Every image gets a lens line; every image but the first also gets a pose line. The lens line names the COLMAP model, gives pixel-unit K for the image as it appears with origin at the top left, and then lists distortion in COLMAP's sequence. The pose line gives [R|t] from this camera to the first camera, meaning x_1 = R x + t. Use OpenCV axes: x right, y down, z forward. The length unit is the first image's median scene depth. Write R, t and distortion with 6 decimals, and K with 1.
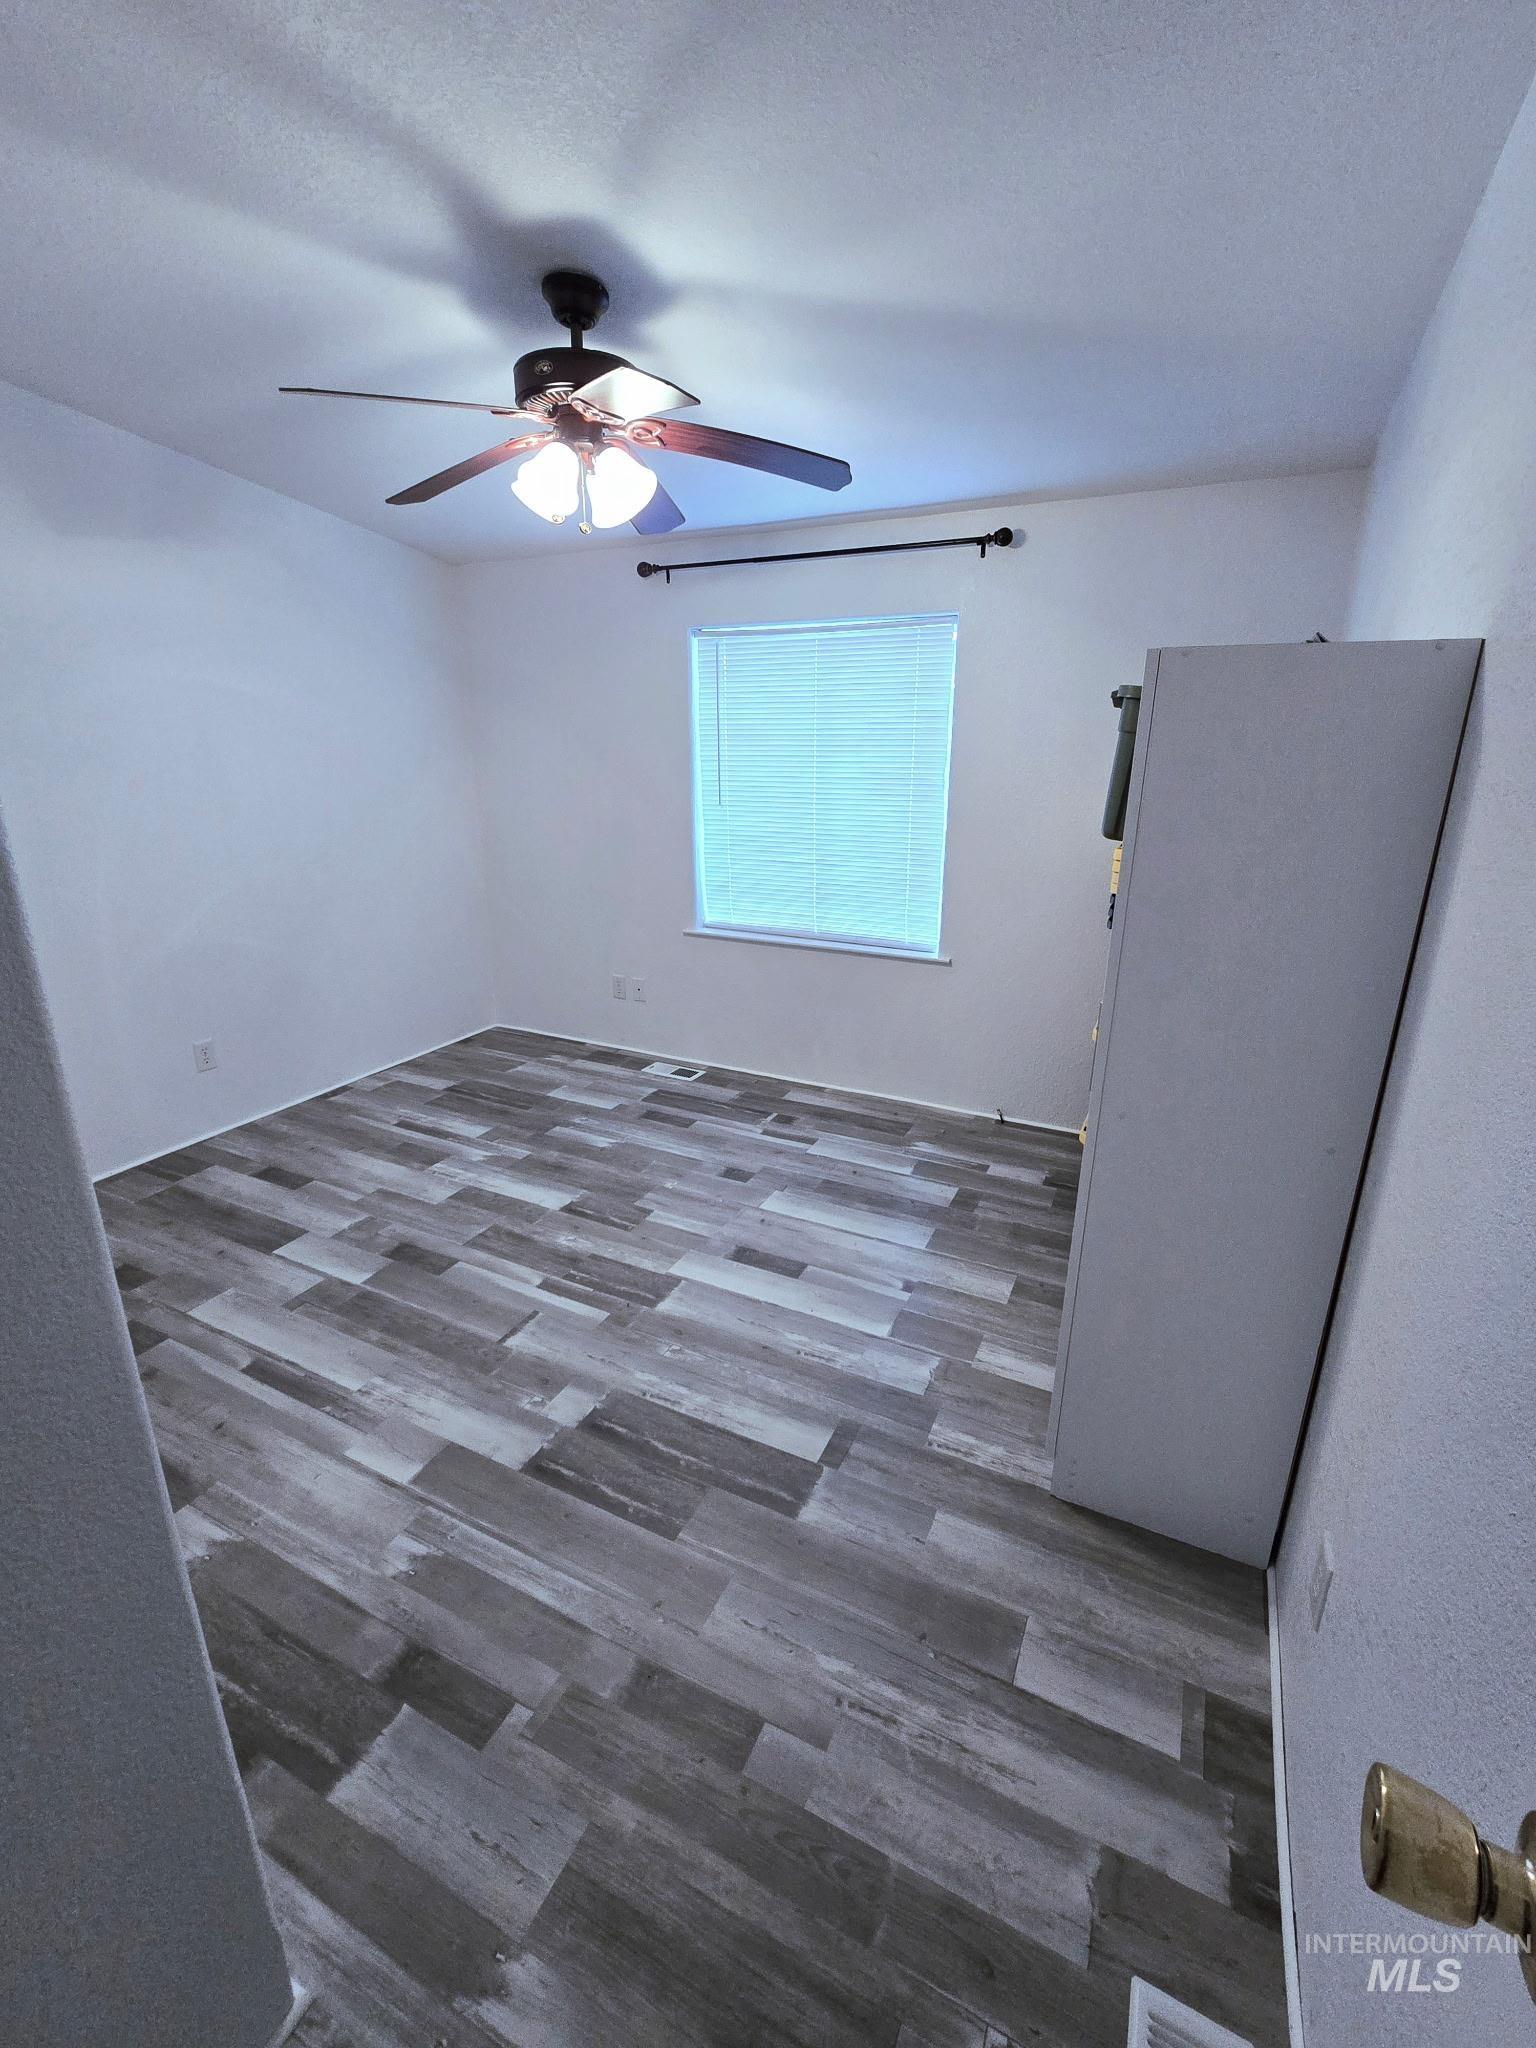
lens RADIAL K [[841.8, 0, 769.5], [0, 841.8, 1013.7], [0, 0, 1]] dist [-0.002240, 0.000645]
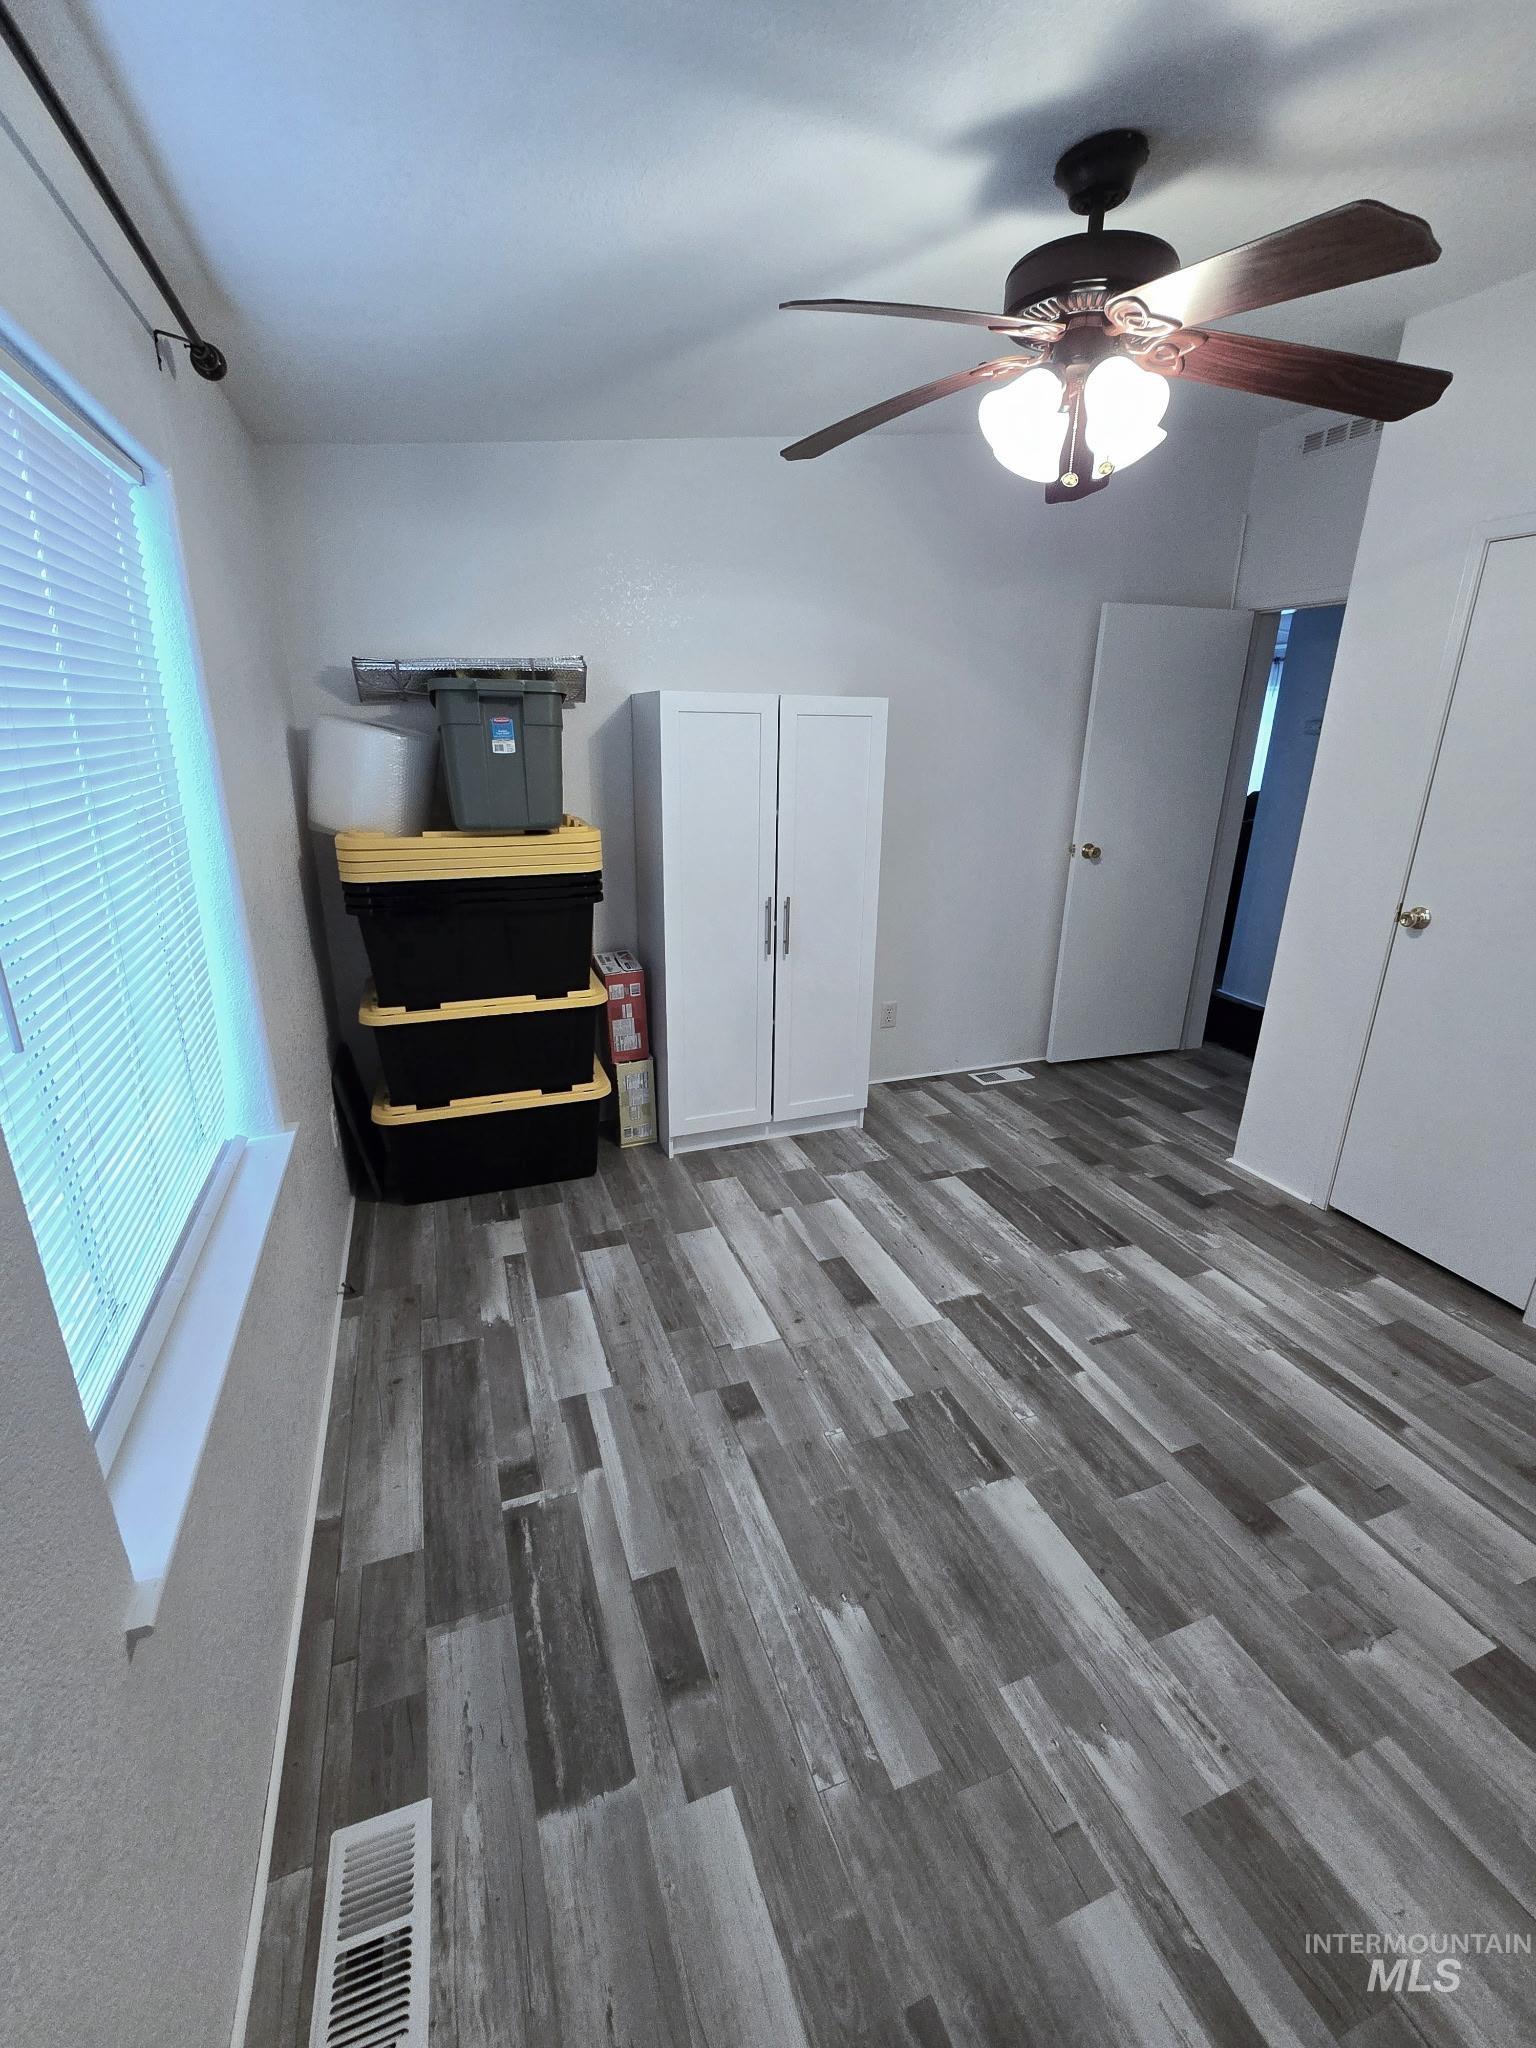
lens RADIAL K [[841.8, 0, 769.5], [0, 841.8, 1013.7], [0, 0, 1]] dist [-0.002240, 0.000645]
pose [[-0.714247, -0.244361, 0.655850, -0.511957], [0.195748, 0.829930, 0.522398, -0.498790], [-0.671963, 0.501503, -0.544942, 1.464016]]
